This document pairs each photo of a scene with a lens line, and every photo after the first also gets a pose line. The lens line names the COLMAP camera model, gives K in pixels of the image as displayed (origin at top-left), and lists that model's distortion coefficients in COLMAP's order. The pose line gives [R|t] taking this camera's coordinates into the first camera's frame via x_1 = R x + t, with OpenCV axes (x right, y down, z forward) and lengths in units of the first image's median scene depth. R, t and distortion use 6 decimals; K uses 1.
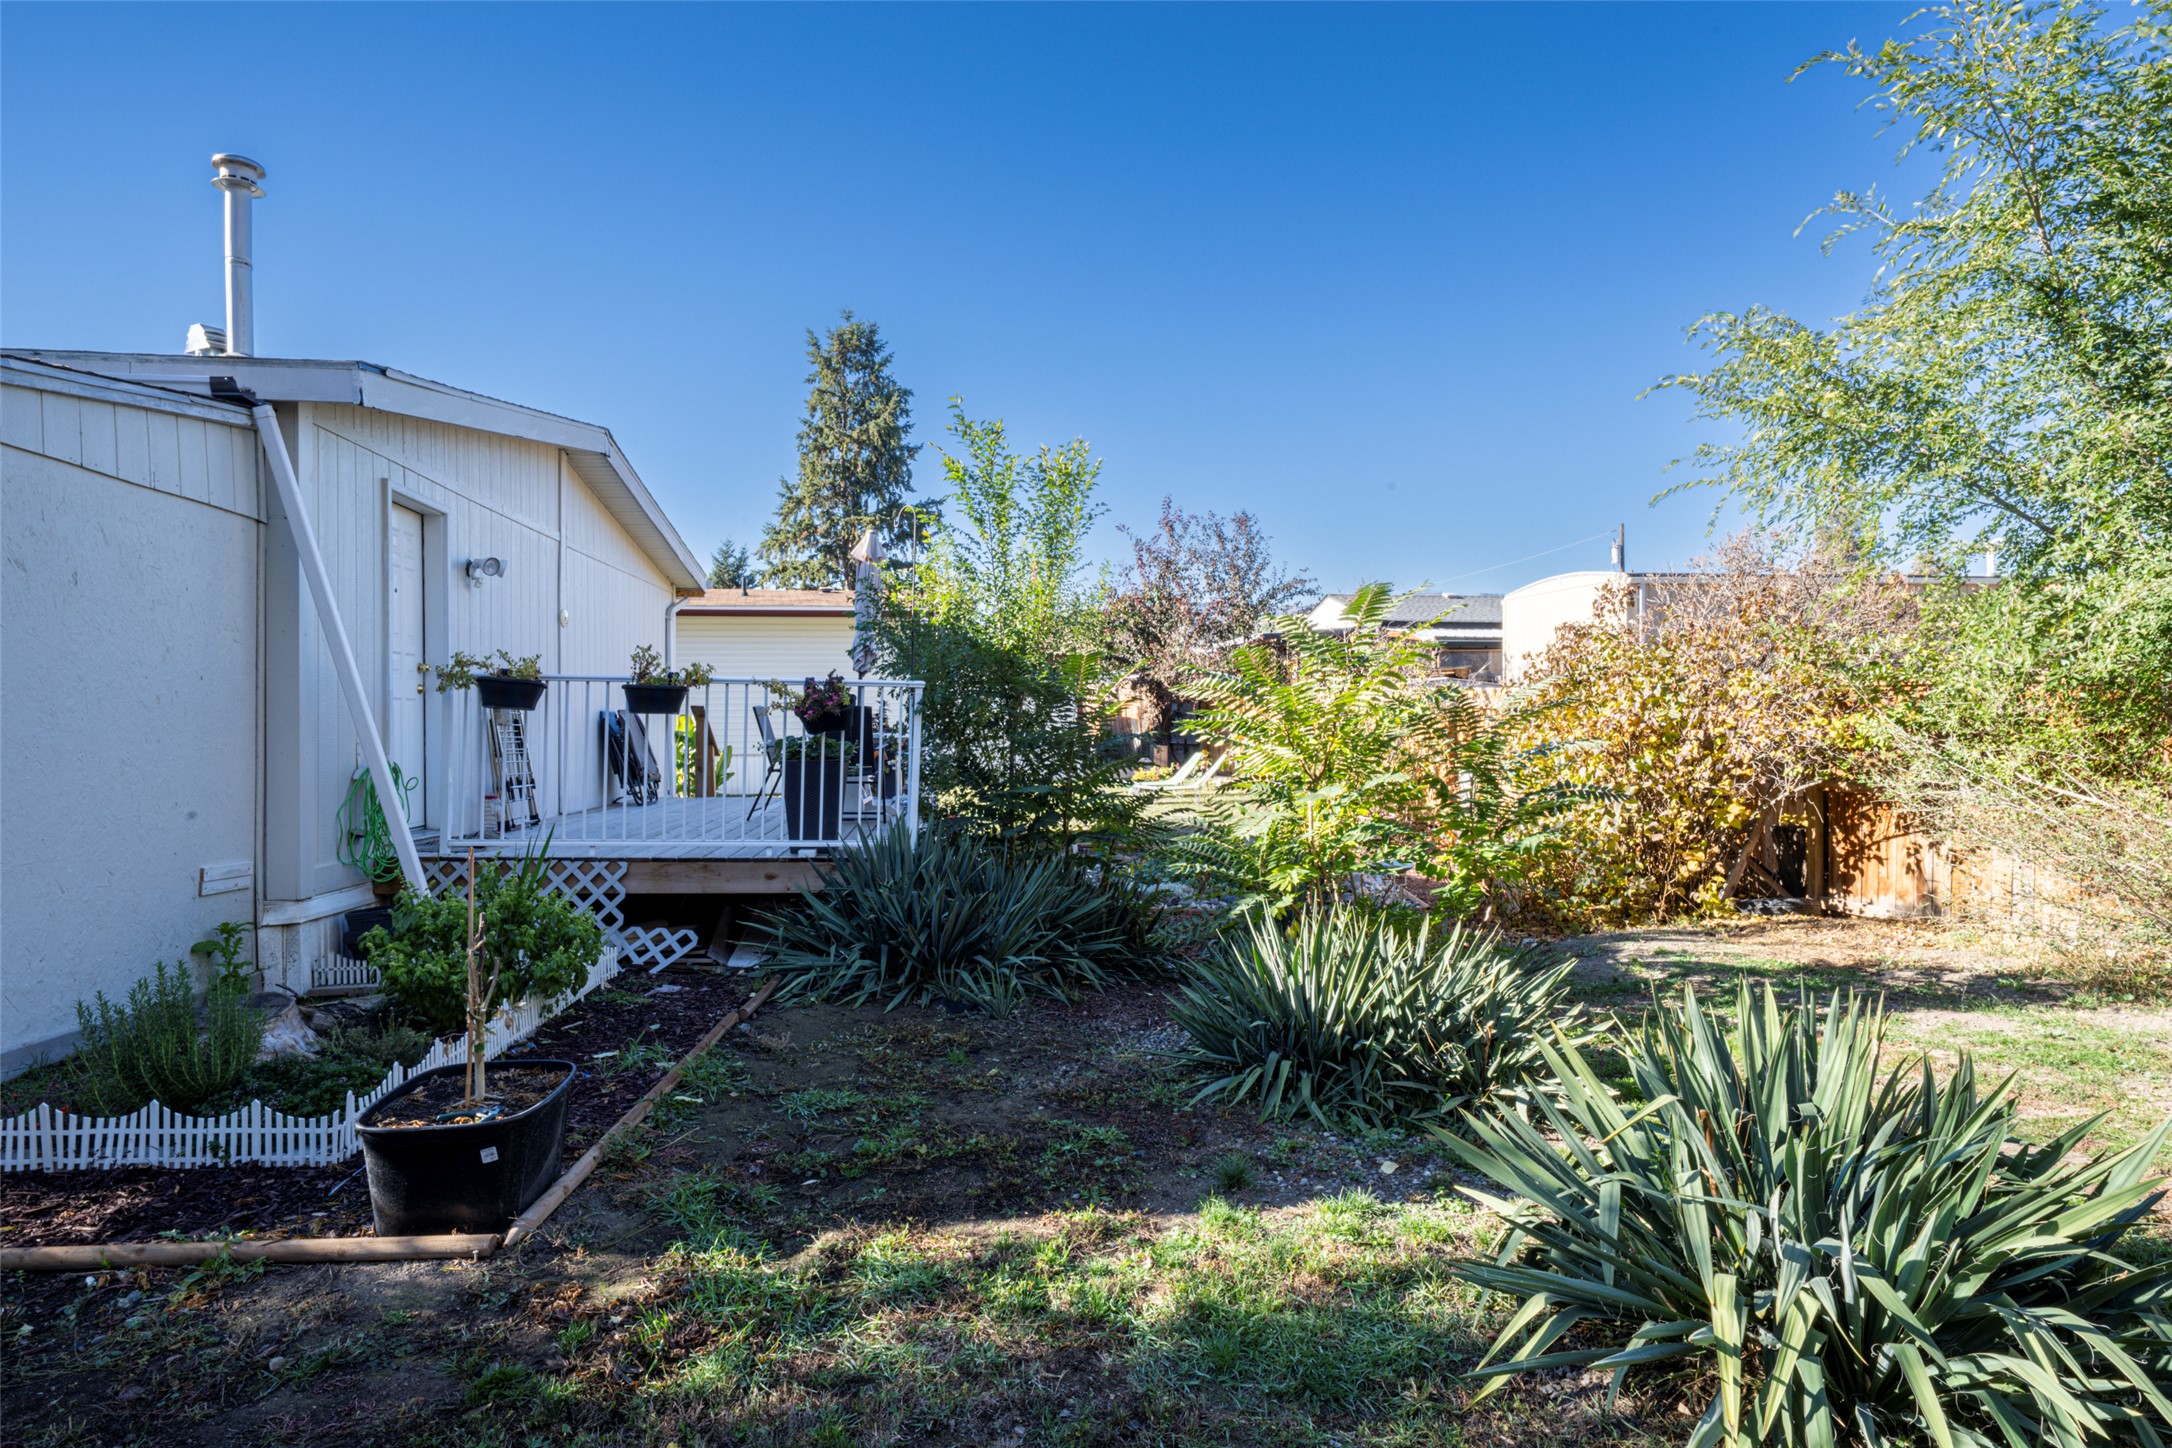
lens RADIAL K [[1245.9, 0, 1083.5], [0, 1245.9, 715.8], [0, 0, 1]] dist [0.016885, 0.001292]
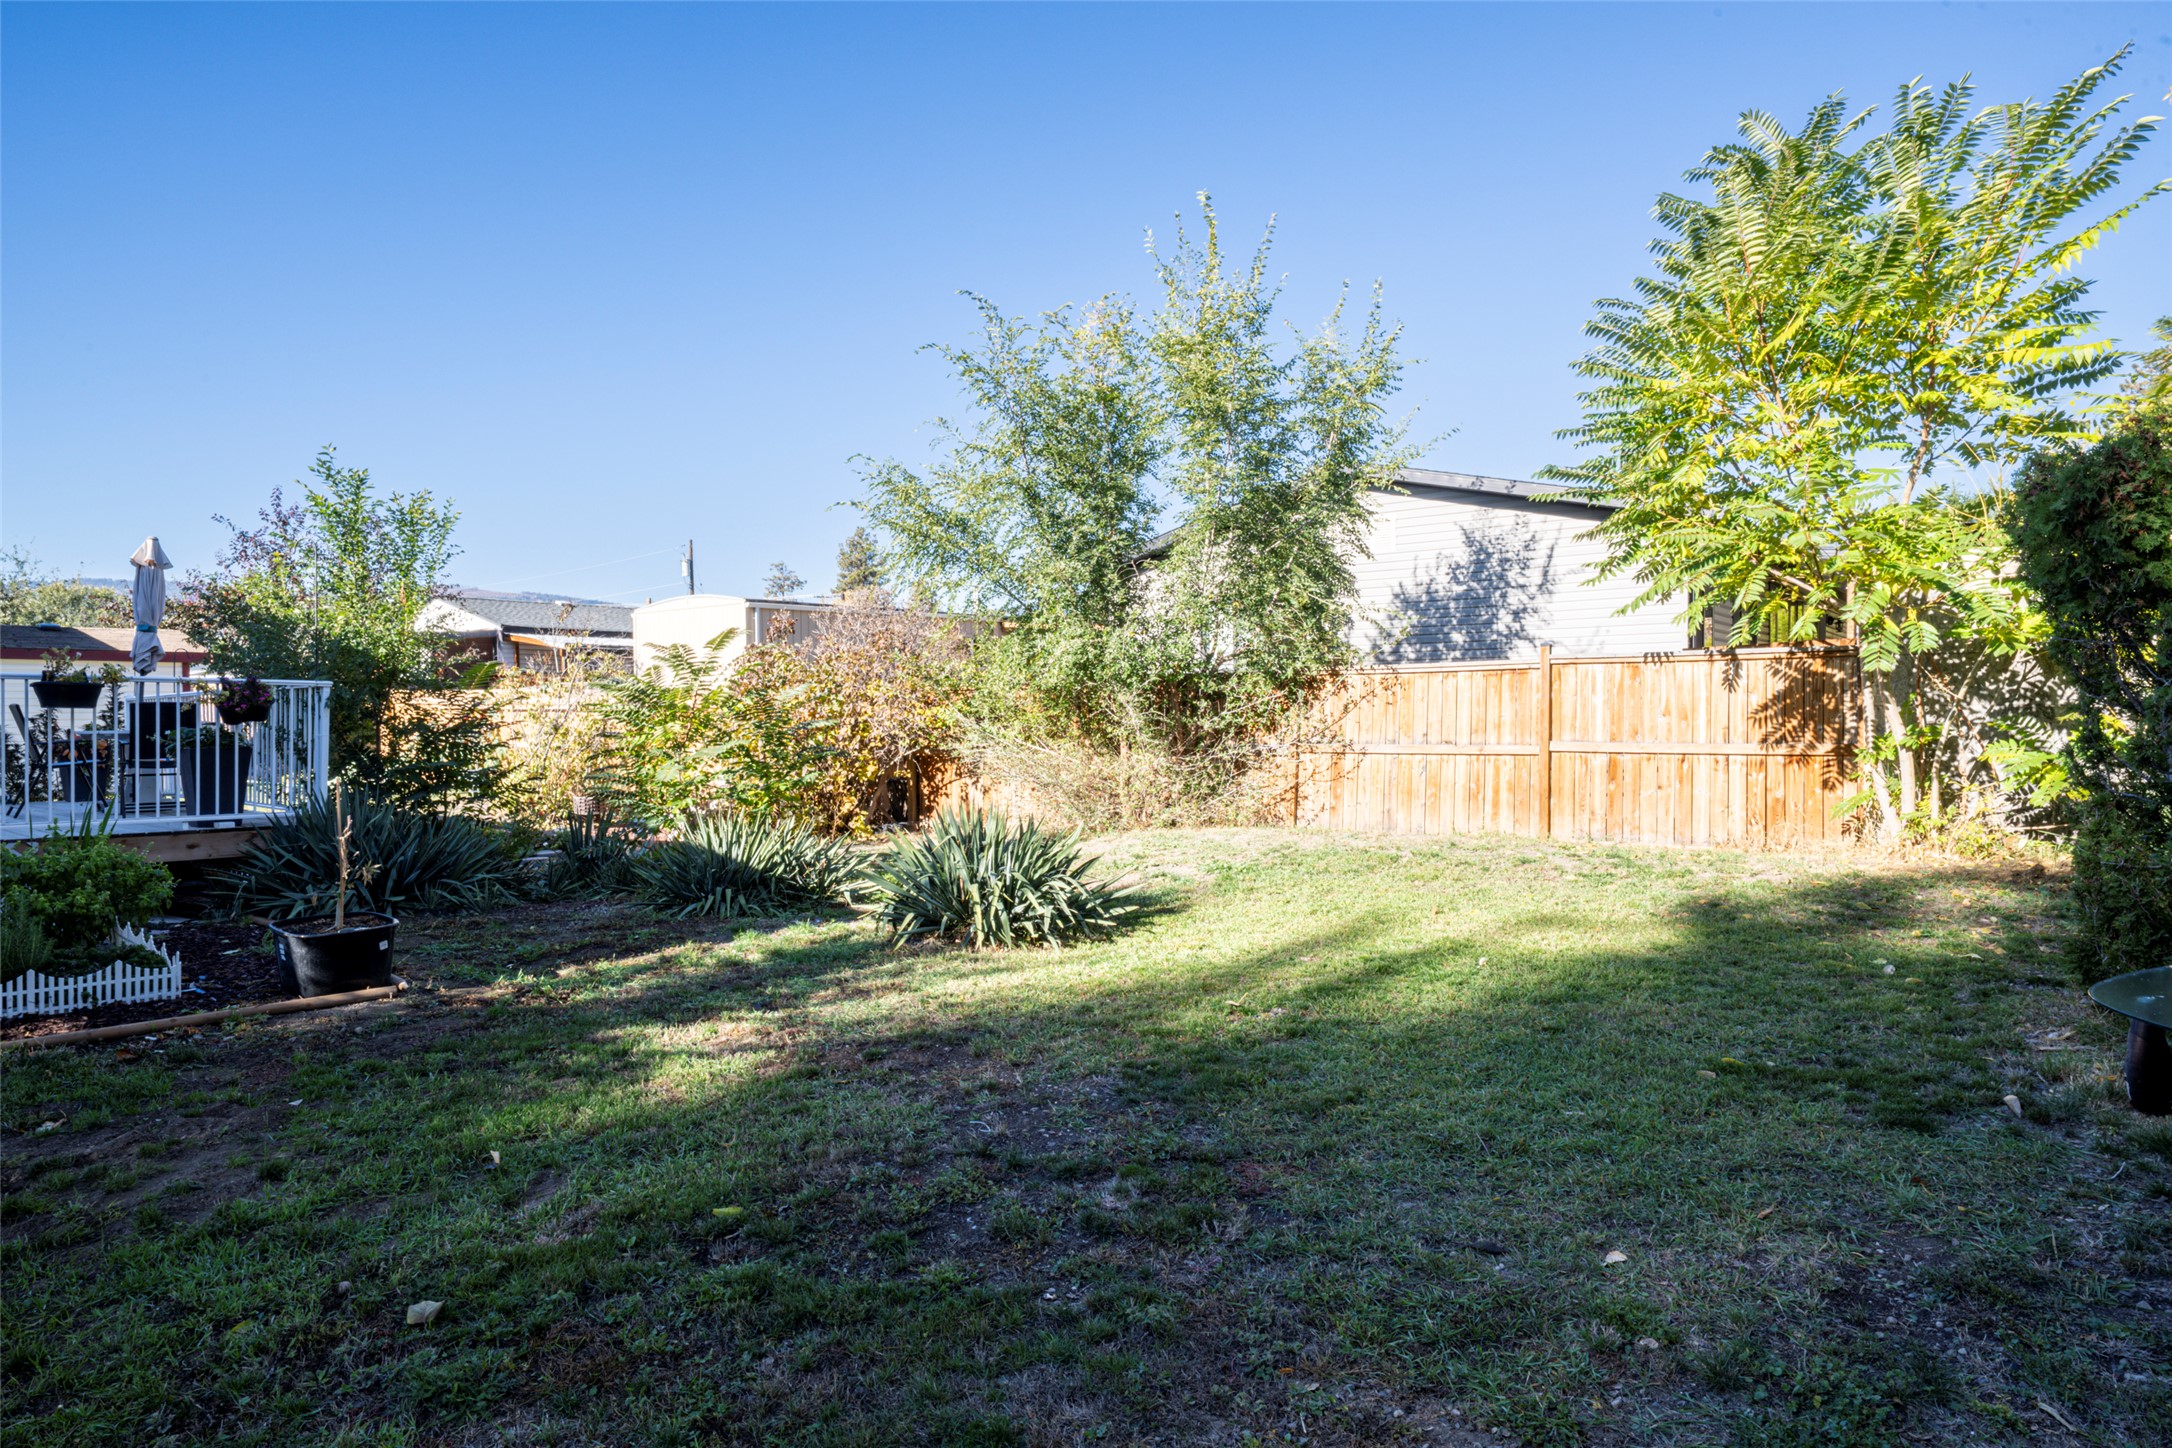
lens RADIAL K [[1290.1, 0, 1106.0], [0, 1290.1, 726.8], [0, 0, 1]] dist [0.003757, 0.000239]
pose [[0.738951, -0.013514, 0.673623, -0.364607], [0.010266, 0.999909, 0.008799, 0.011772], [-0.673681, 0.000413, 0.739022, -0.409928]]
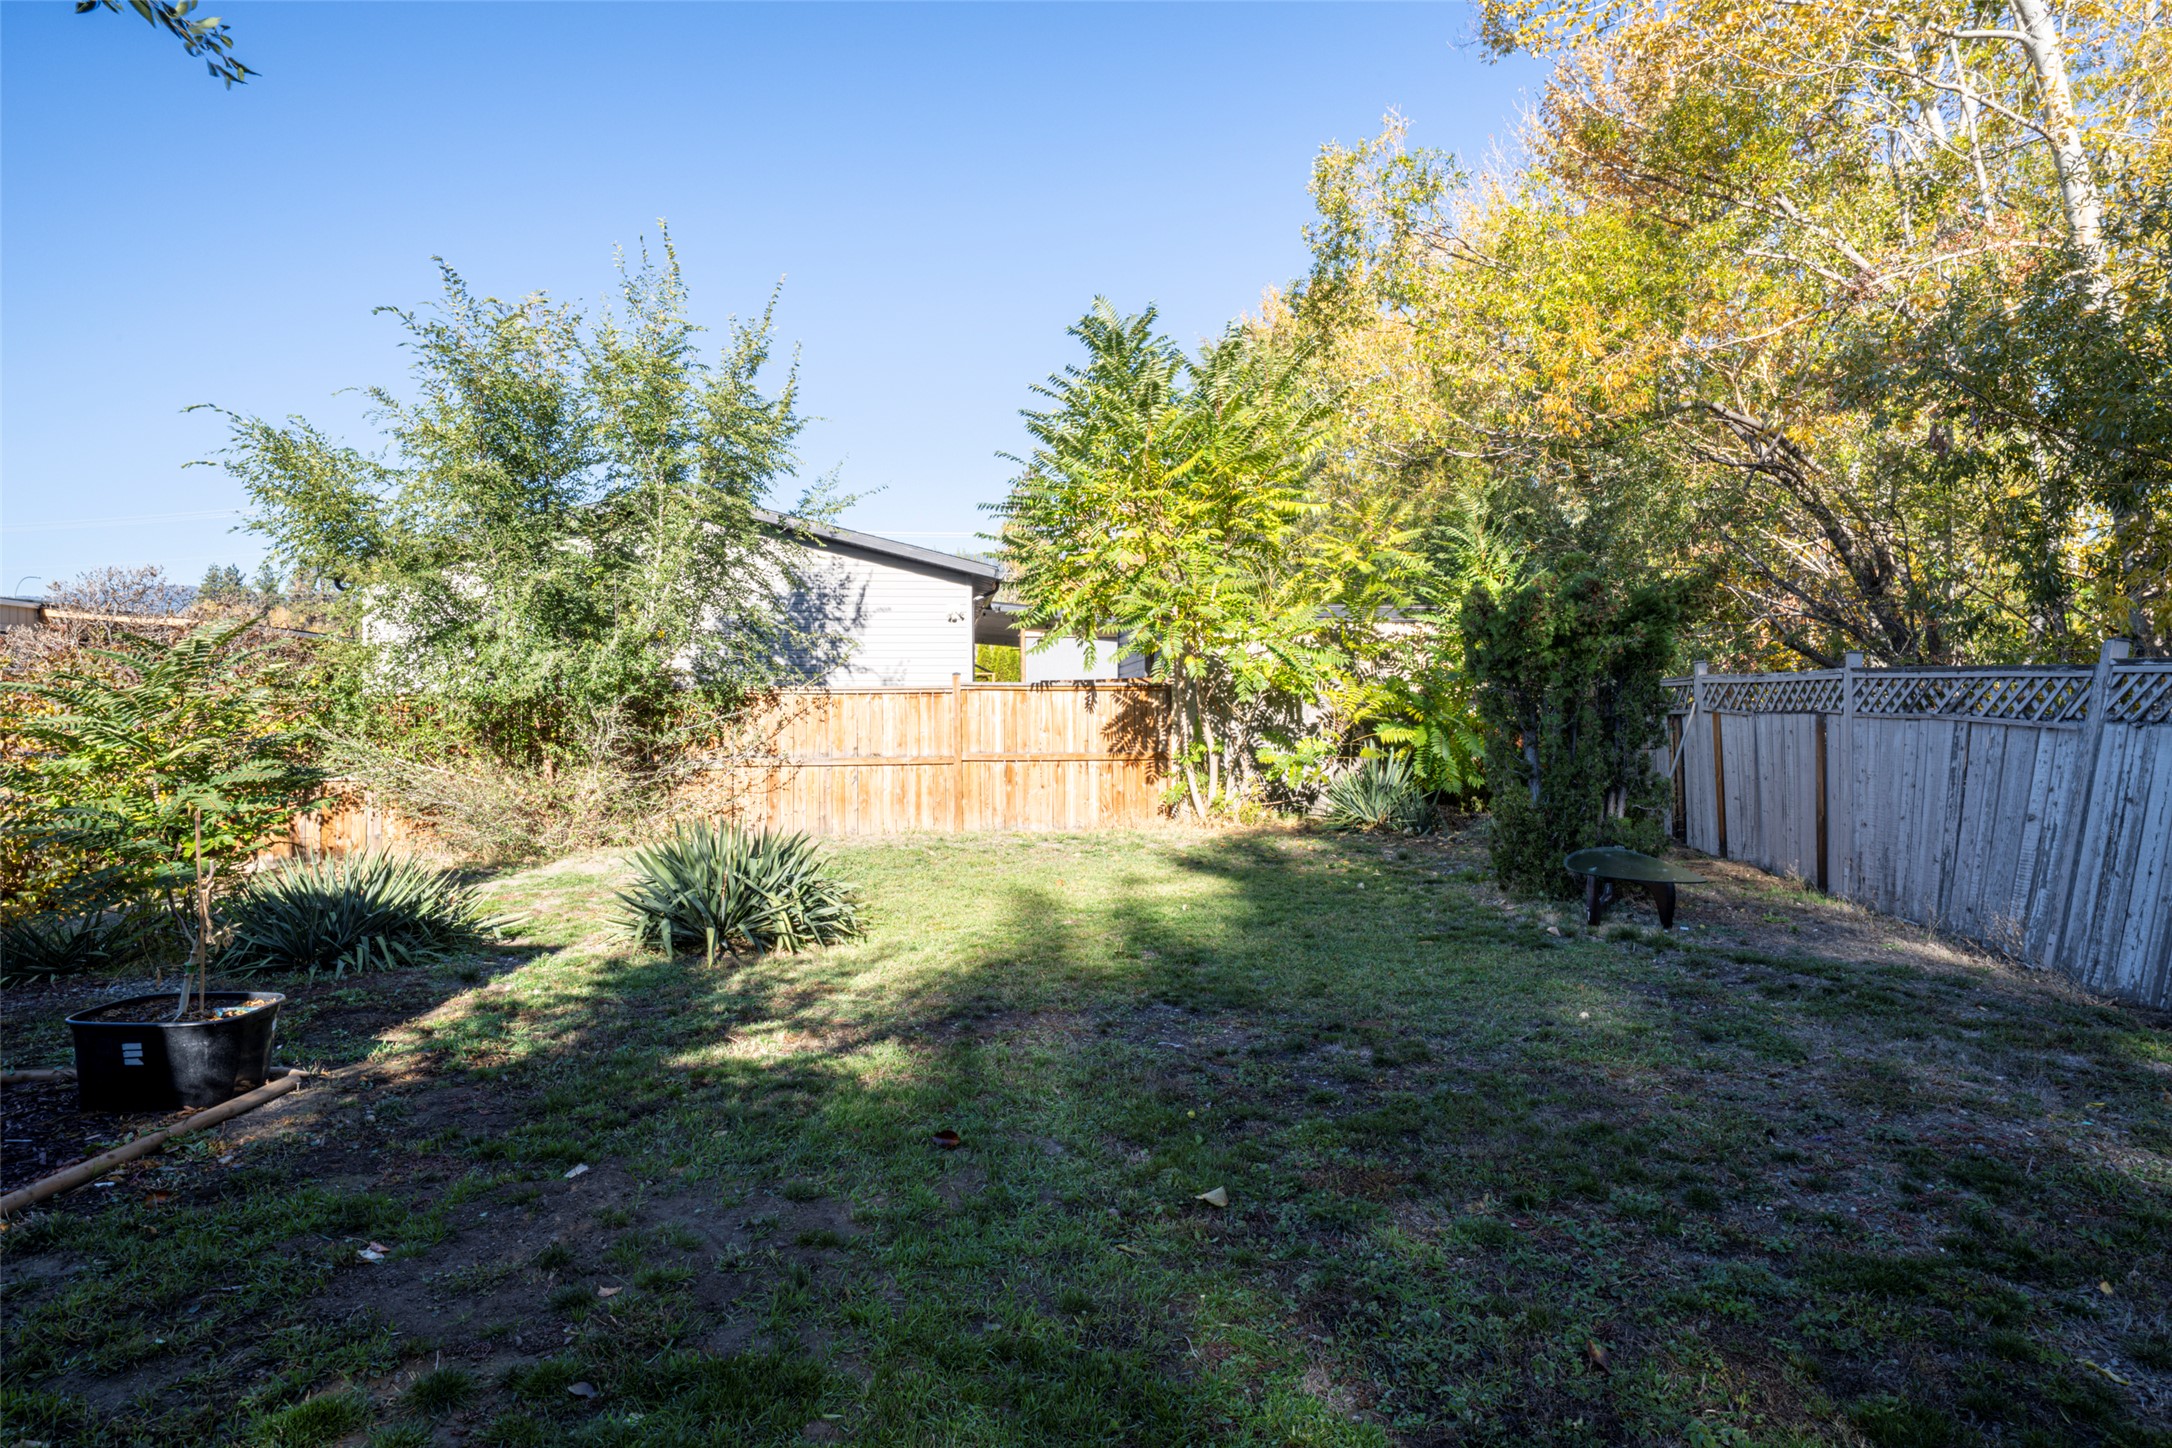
lens RADIAL K [[1290.1, 0, 1106.0], [0, 1290.1, 726.8], [0, 0, 1]] dist [0.003757, 0.000239]
pose [[0.012993, -0.003333, 0.999910, -0.766436], [0.007582, 0.999966, 0.003234, 0.006623], [-0.999887, 0.007539, 0.013018, 0.061262]]
